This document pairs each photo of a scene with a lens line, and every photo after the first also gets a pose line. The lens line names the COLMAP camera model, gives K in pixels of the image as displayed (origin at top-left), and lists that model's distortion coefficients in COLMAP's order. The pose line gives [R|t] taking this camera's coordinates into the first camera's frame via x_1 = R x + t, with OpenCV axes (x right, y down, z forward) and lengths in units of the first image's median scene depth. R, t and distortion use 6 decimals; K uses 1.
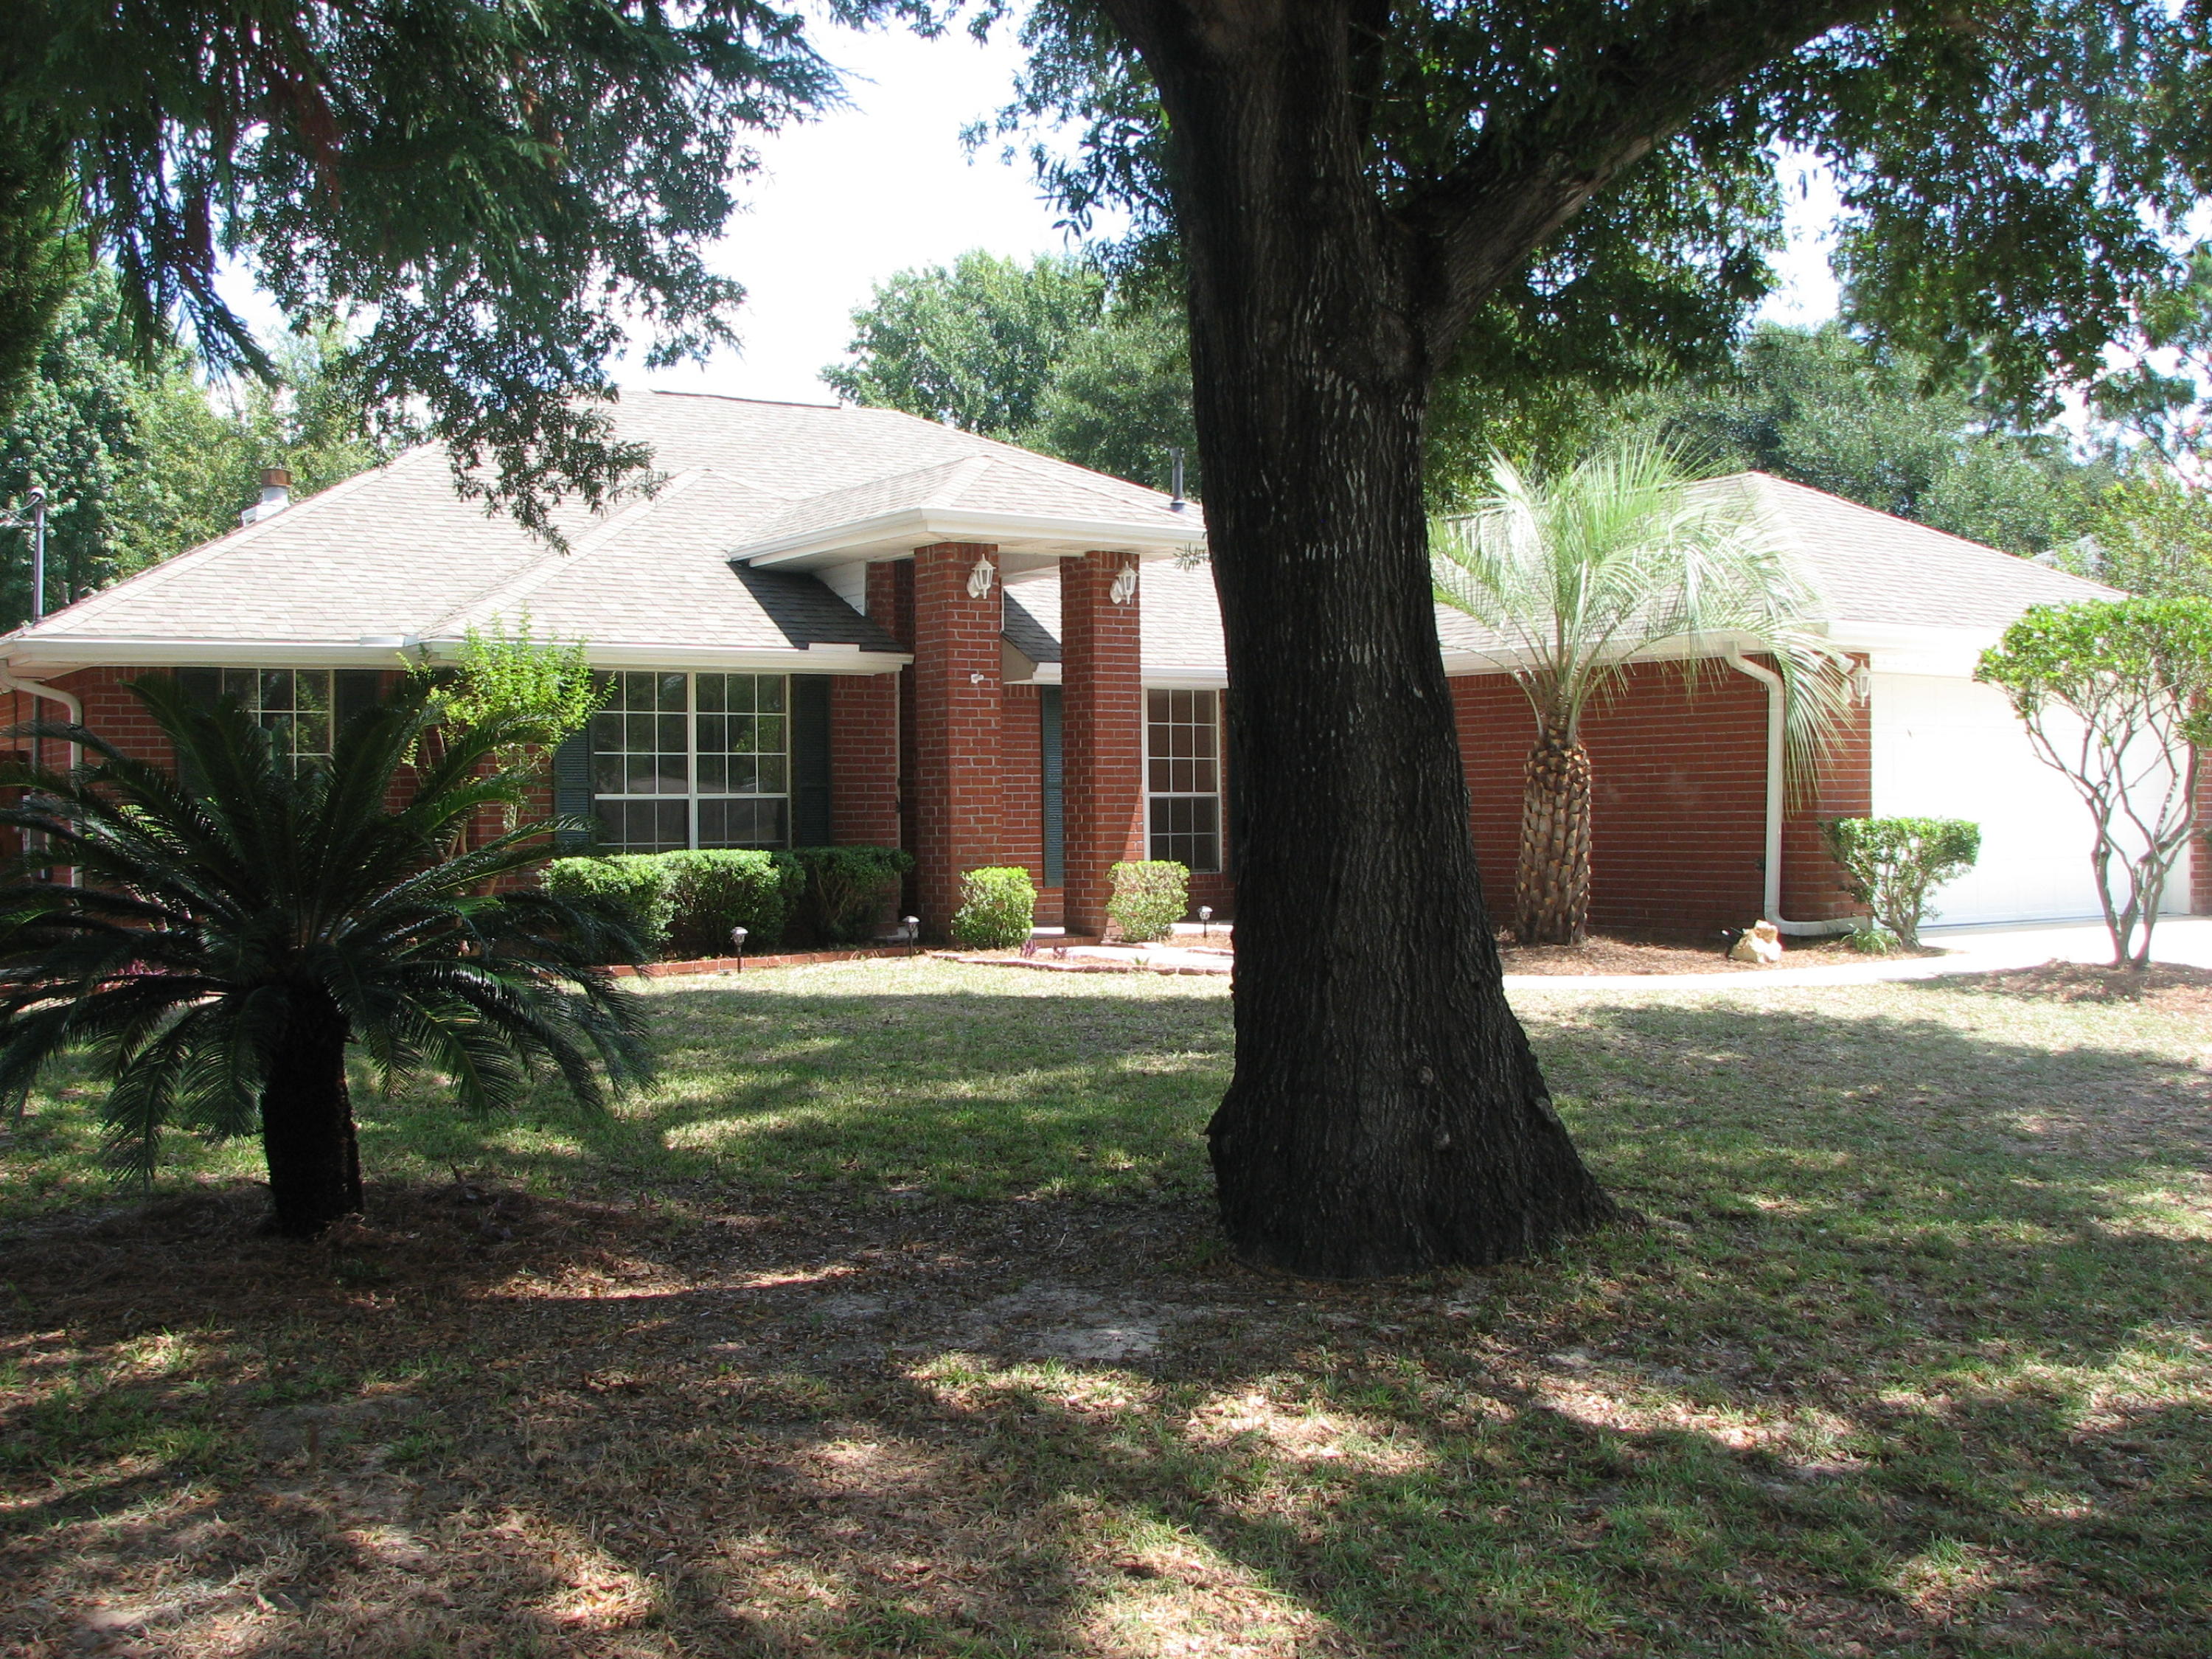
lens RADIAL K [[2349.9, 0, 1072.9], [0, 2349.9, 819.4], [0, 0, 1]] dist [-0.204777, 0.305383]
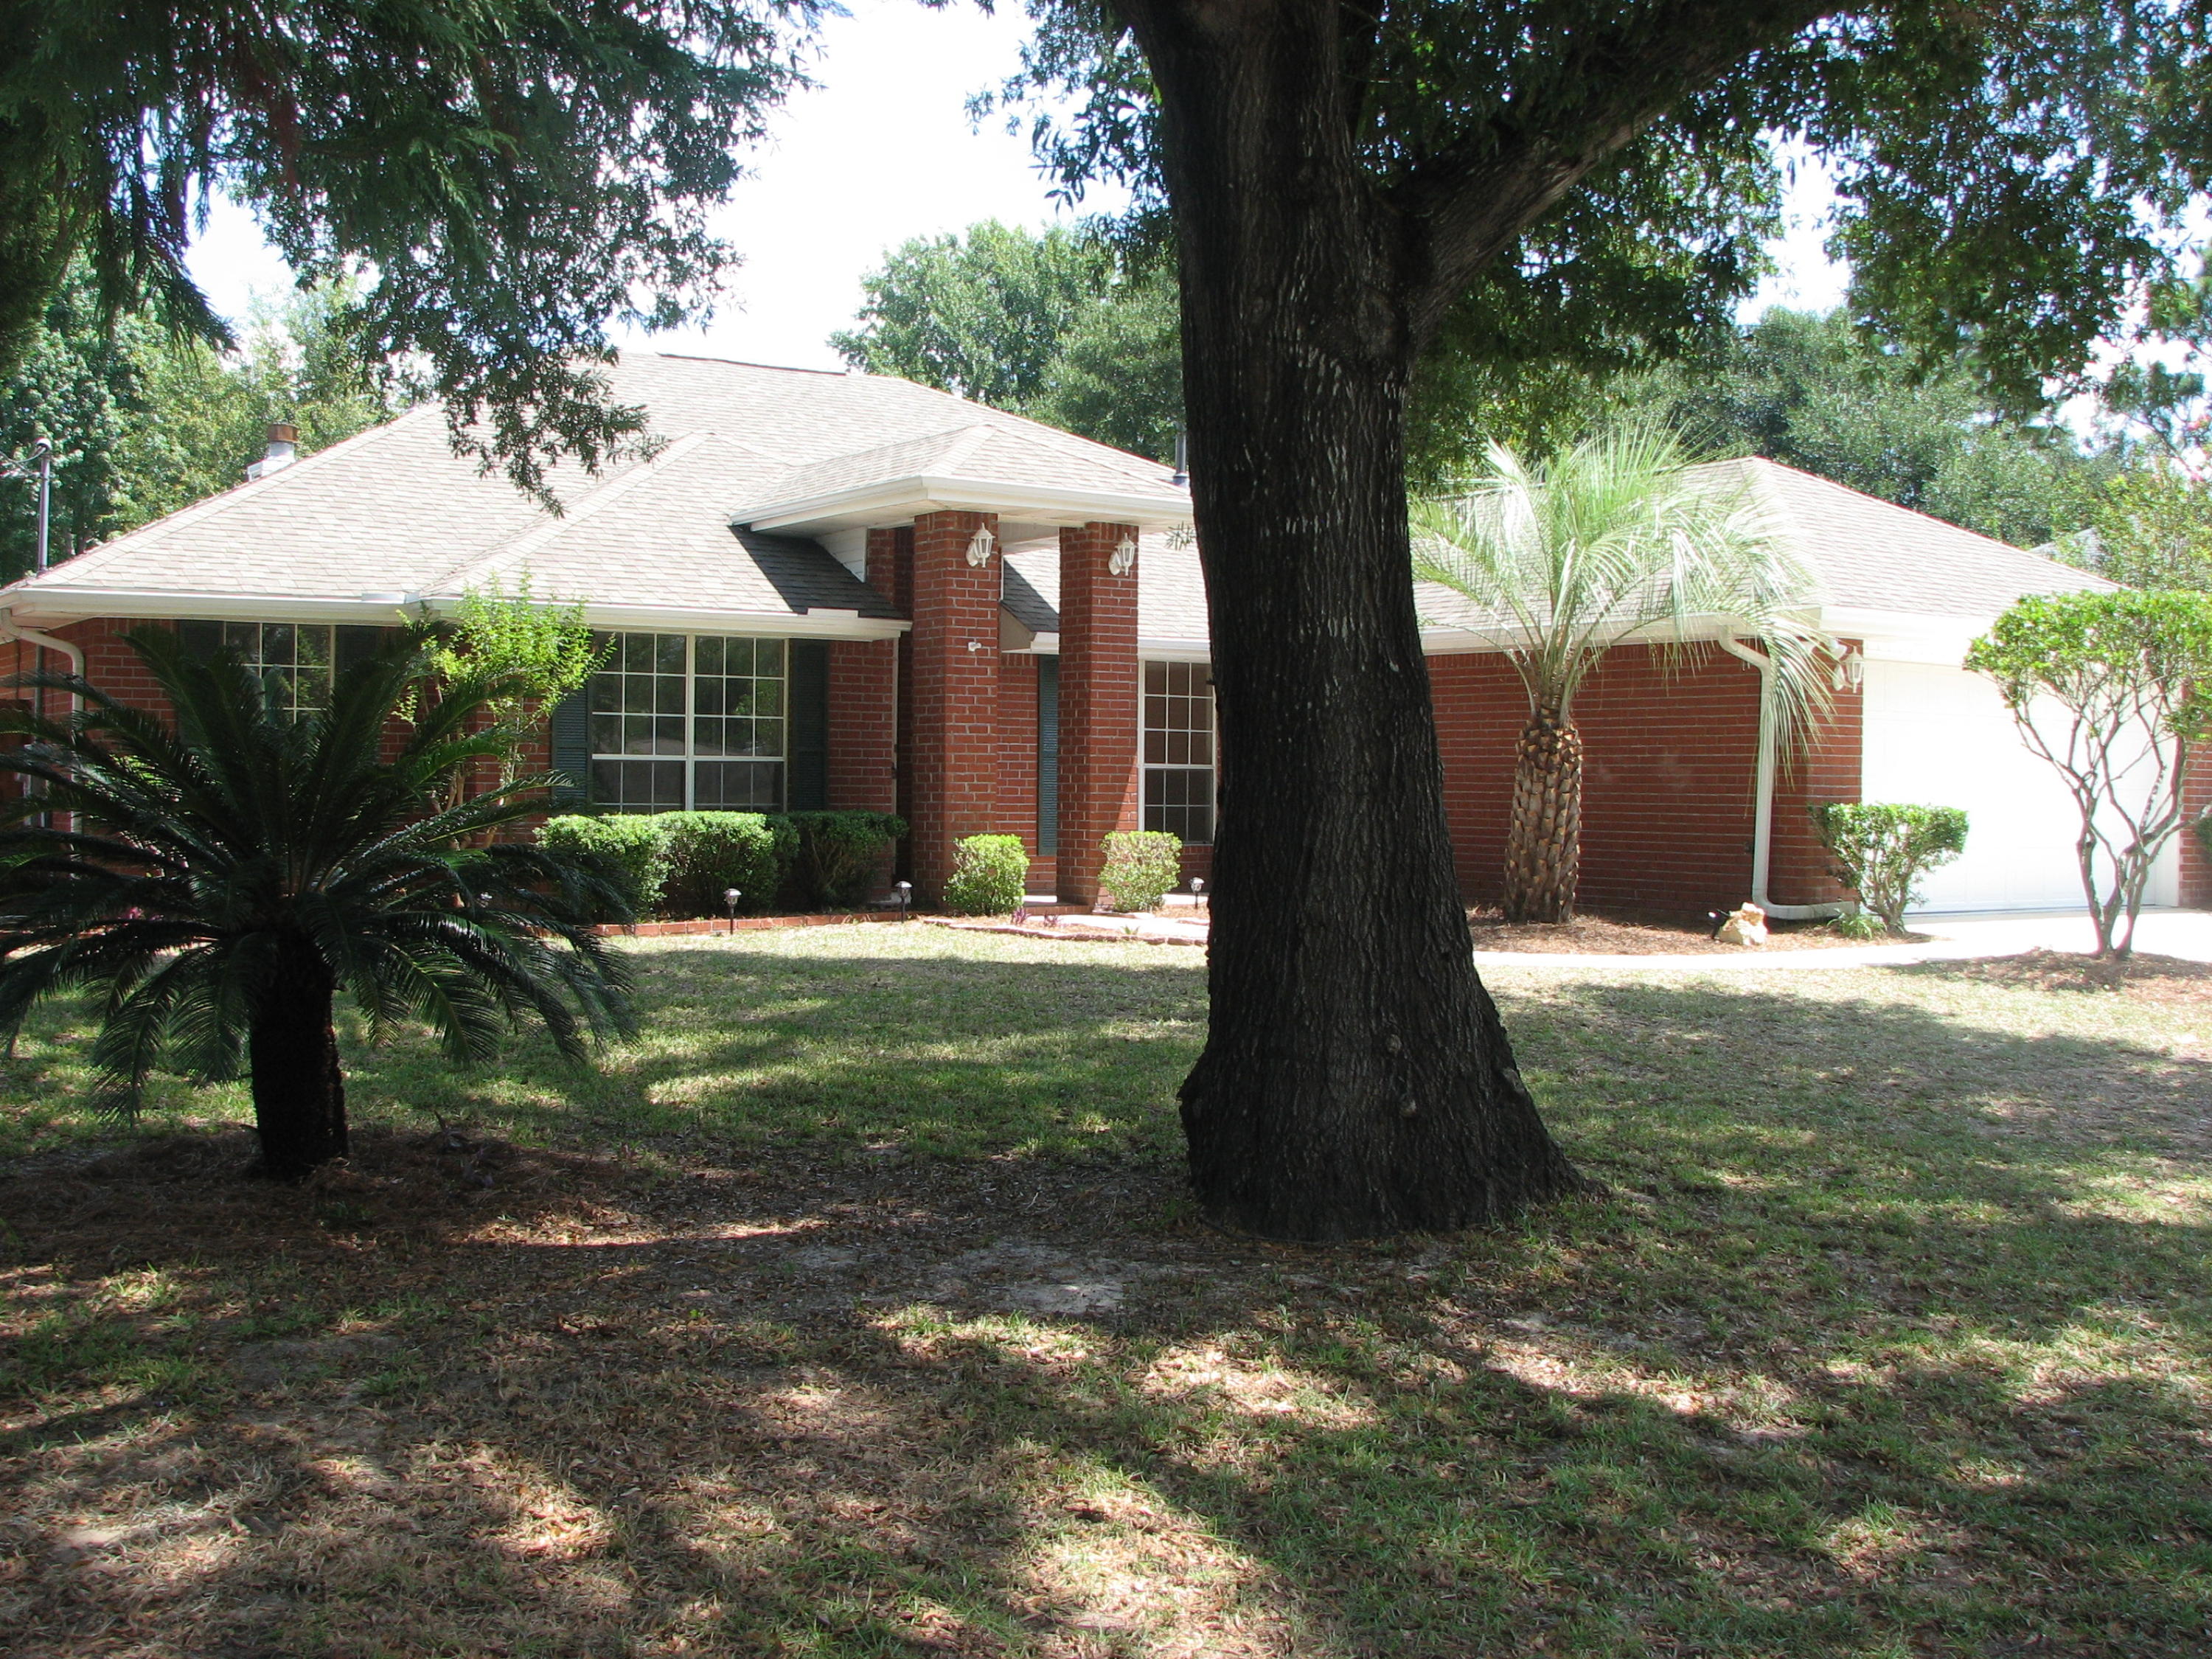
lens RADIAL K [[2349.9, 0, 1072.9], [0, 2349.9, 819.4], [0, 0, 1]] dist [-0.204777, 0.305383]
pose [[0.999791, 0.020461, -0.000495, 0.004975], [-0.020454, 0.999716, 0.012248, 0.001229], [0.000745, -0.012235, 0.999925, -0.008174]]
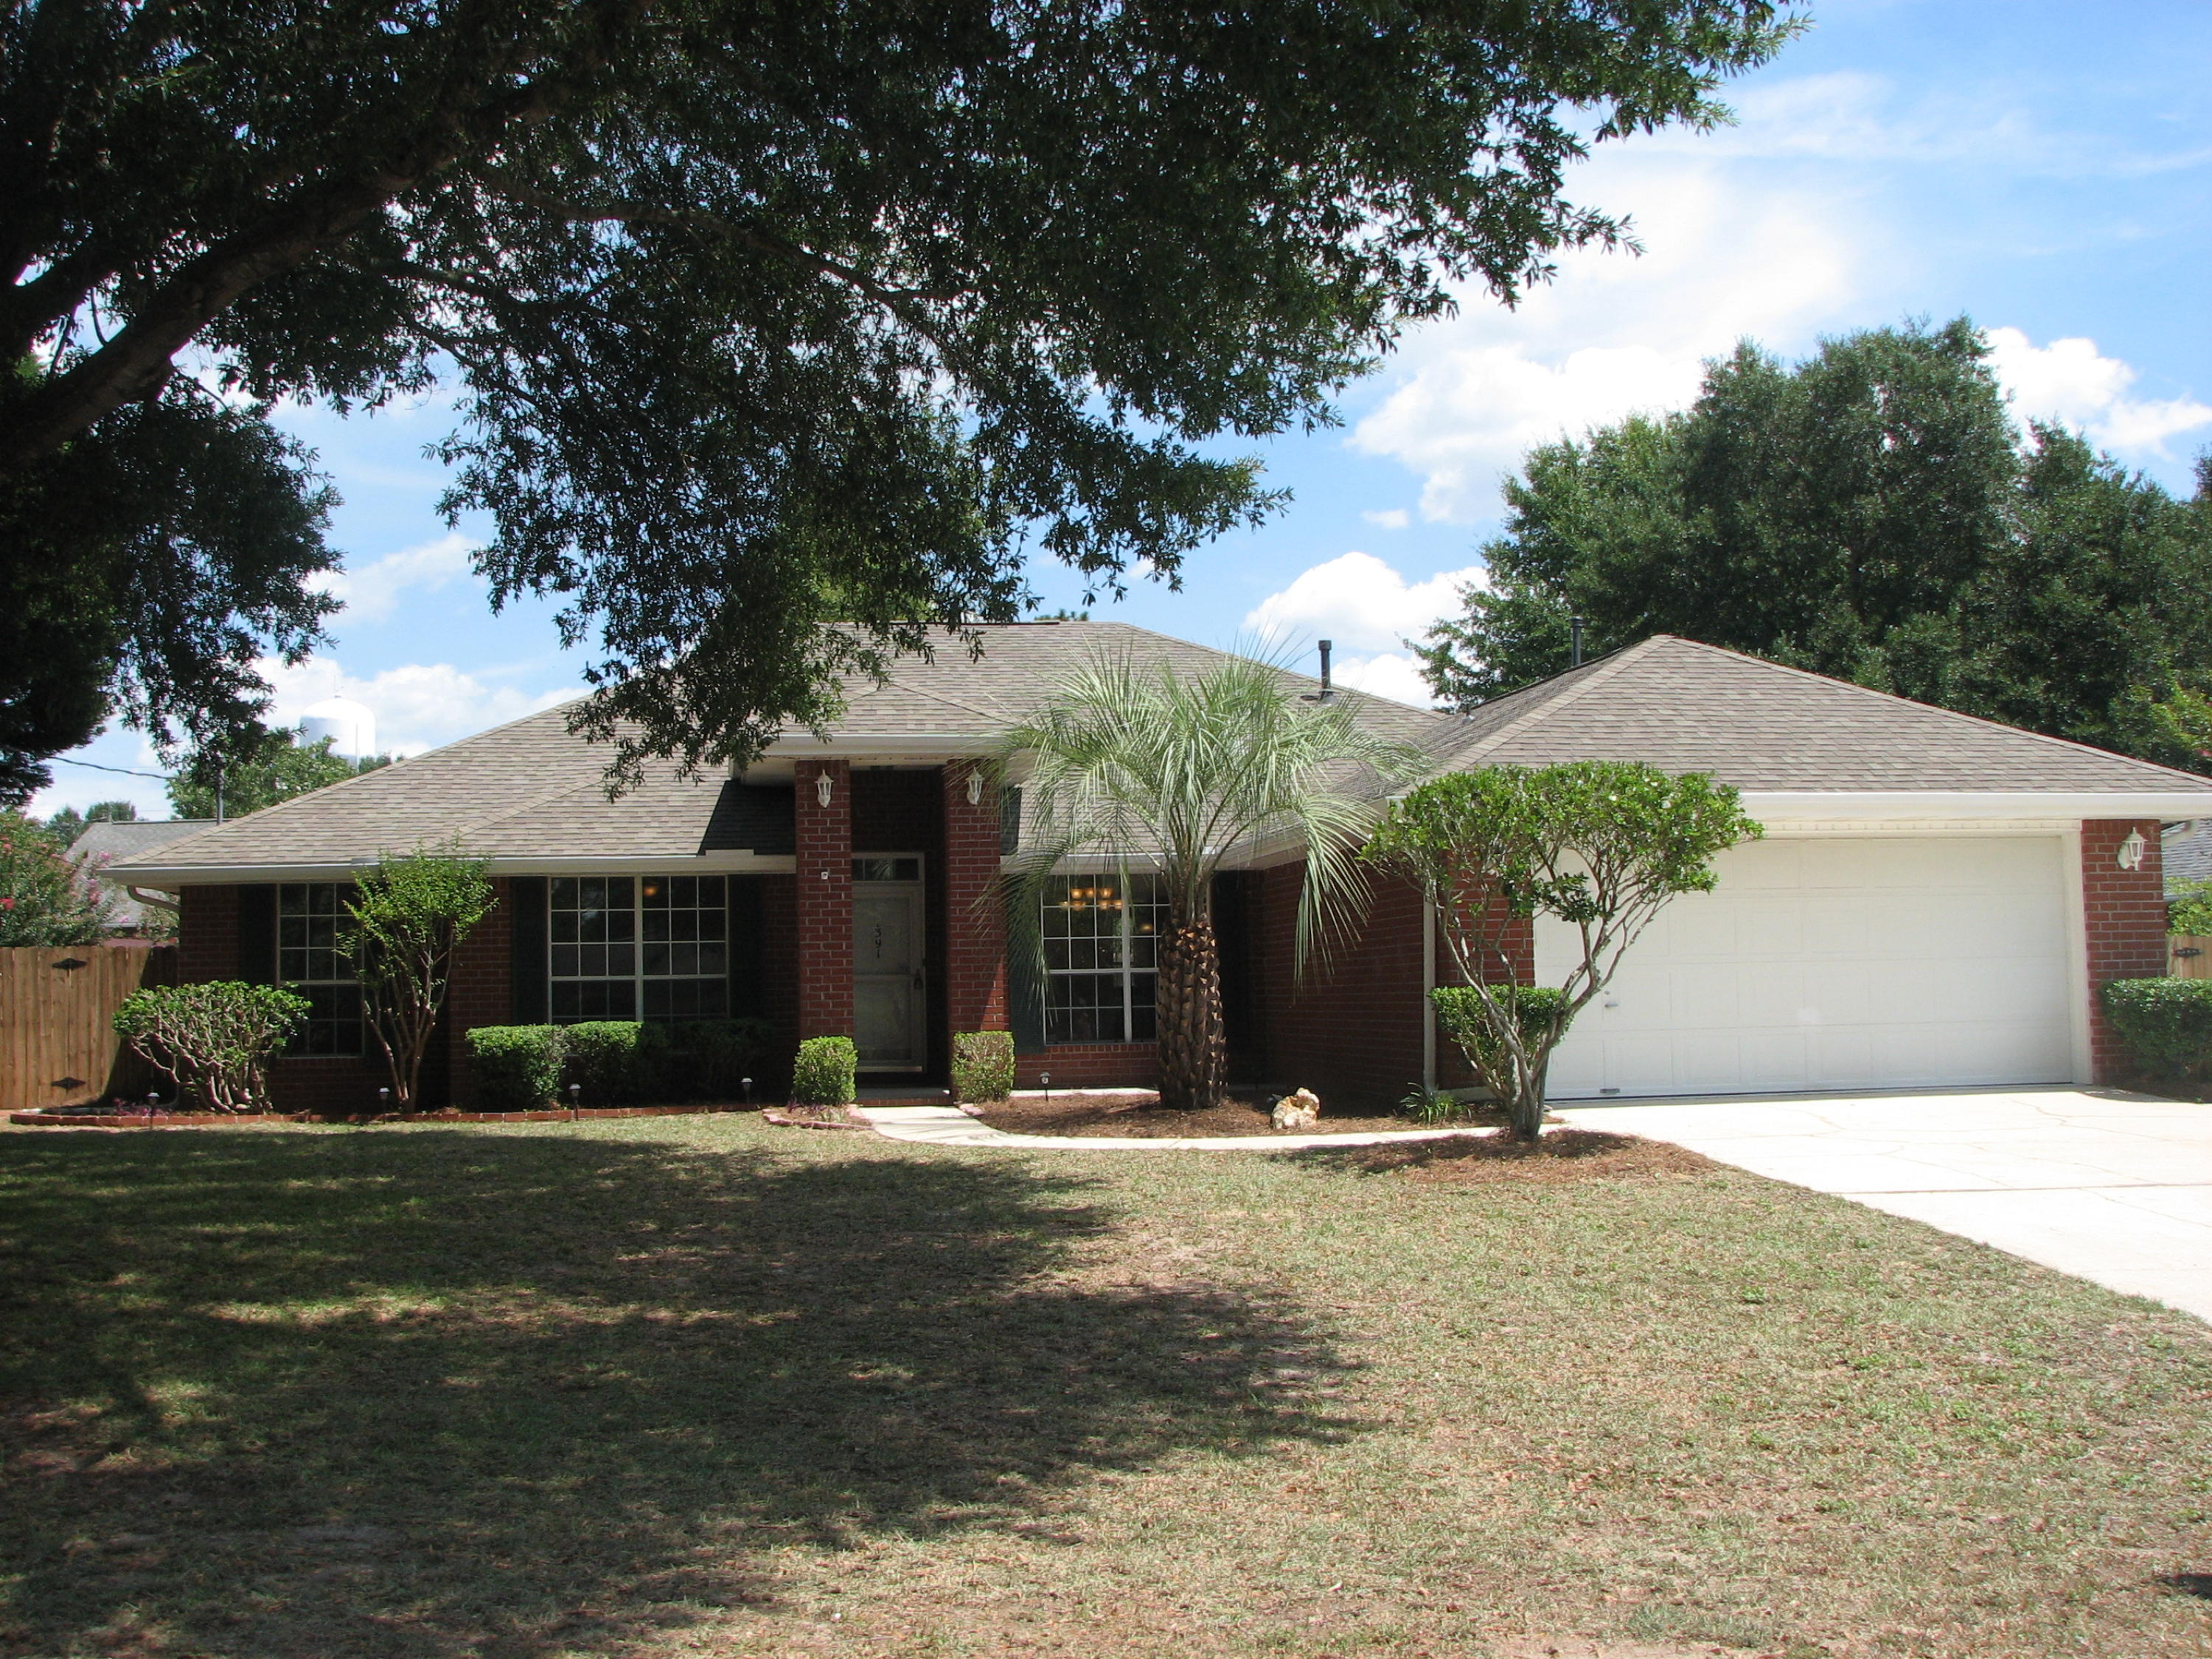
lens RADIAL K [[2373.7, 0, 1065.6], [0, 2373.7, 825.7], [0, 0, 1]] dist [-0.206620, 0.315784]
pose [[0.897770, -0.039361, -0.438702, 0.864936], [0.009073, 0.997440, -0.070925, 0.000209], [0.440371, 0.059694, 0.895829, -0.009067]]
